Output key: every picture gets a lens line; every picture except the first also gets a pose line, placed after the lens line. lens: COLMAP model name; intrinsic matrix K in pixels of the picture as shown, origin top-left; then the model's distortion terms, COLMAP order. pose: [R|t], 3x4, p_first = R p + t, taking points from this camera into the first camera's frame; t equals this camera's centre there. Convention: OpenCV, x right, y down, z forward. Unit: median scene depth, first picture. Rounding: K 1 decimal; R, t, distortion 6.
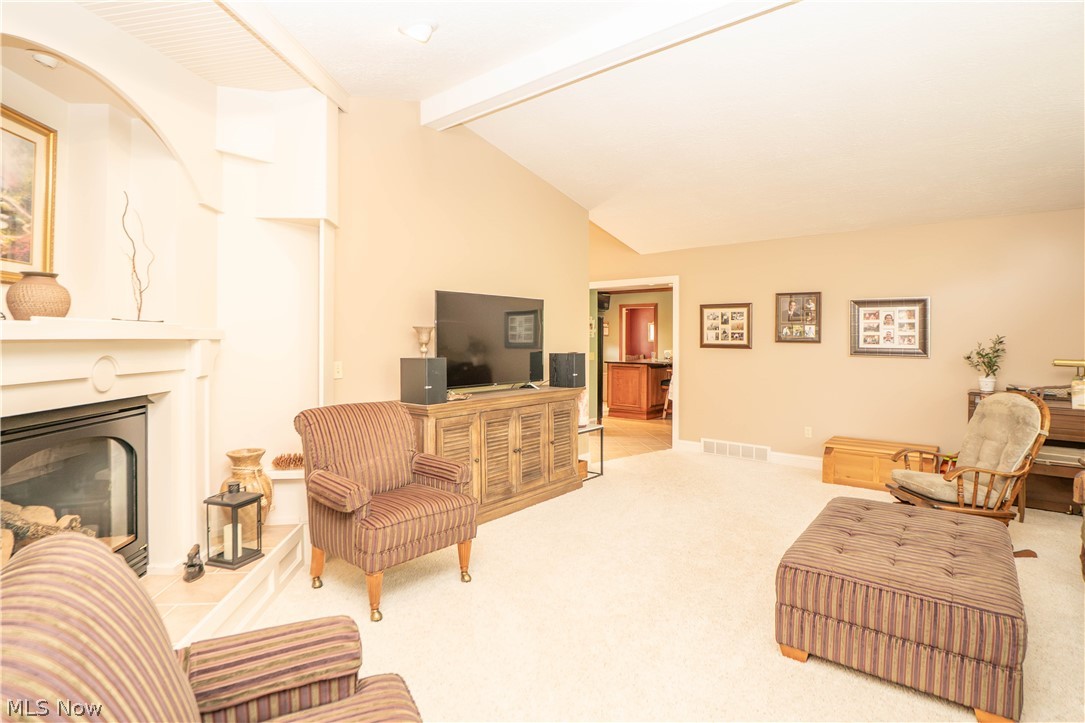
lens RADIAL K [[555.5, 0, 542.5], [0, 555.5, 361.5], [0, 0, 1]] dist [-0.004793, -0.000767]
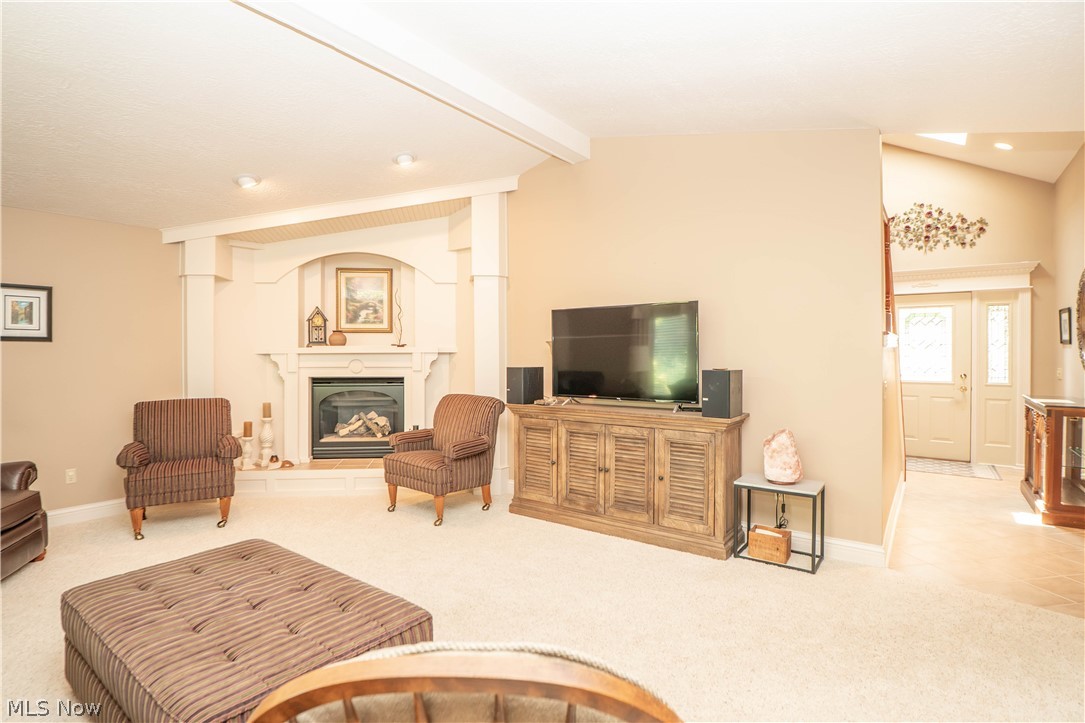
lens RADIAL K [[555.5, 0, 542.5], [0, 555.5, 361.5], [0, 0, 1]] dist [-0.004793, -0.000767]
pose [[0.025628, 0.021873, -0.999432, 0.944179], [-0.034300, 0.999191, 0.020988, -0.042144], [0.999083, 0.033743, 0.026357, 0.915641]]
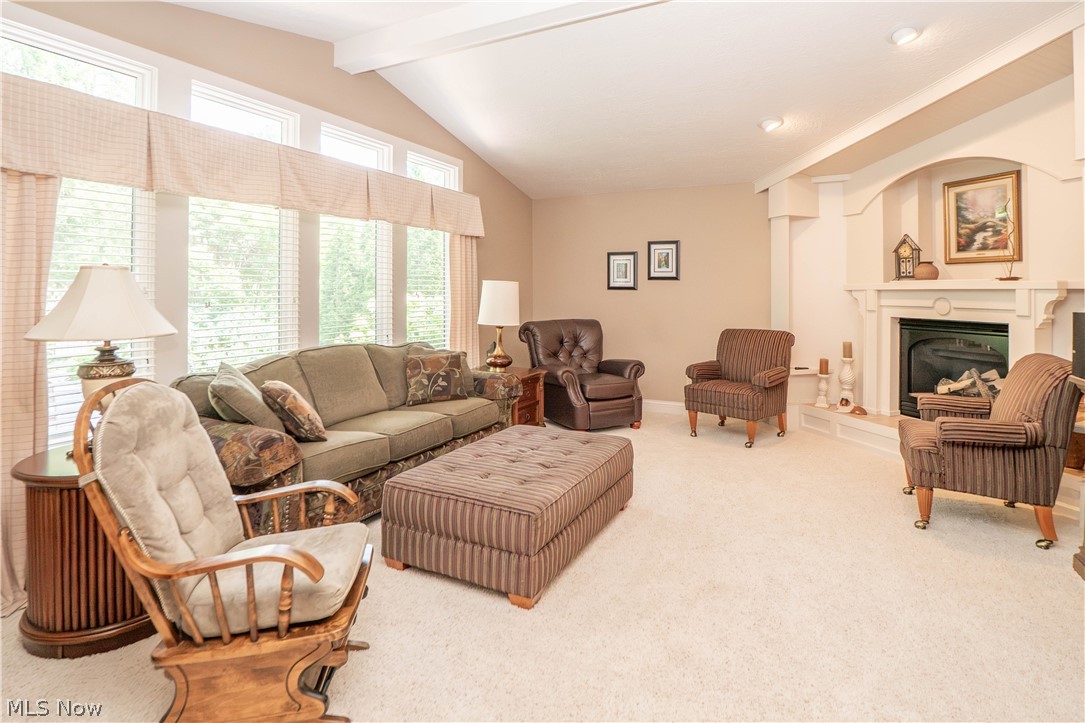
lens RADIAL K [[578.5, 0, 542.1], [0, 578.5, 289.9], [0, 0, 1]] dist [-0.000969, 0.000323]
pose [[-0.976061, -0.000121, -0.217499, 0.571817], [-0.008084, 0.999329, 0.035726, -0.051030], [0.217348, 0.036629, -0.975407, 1.396711]]
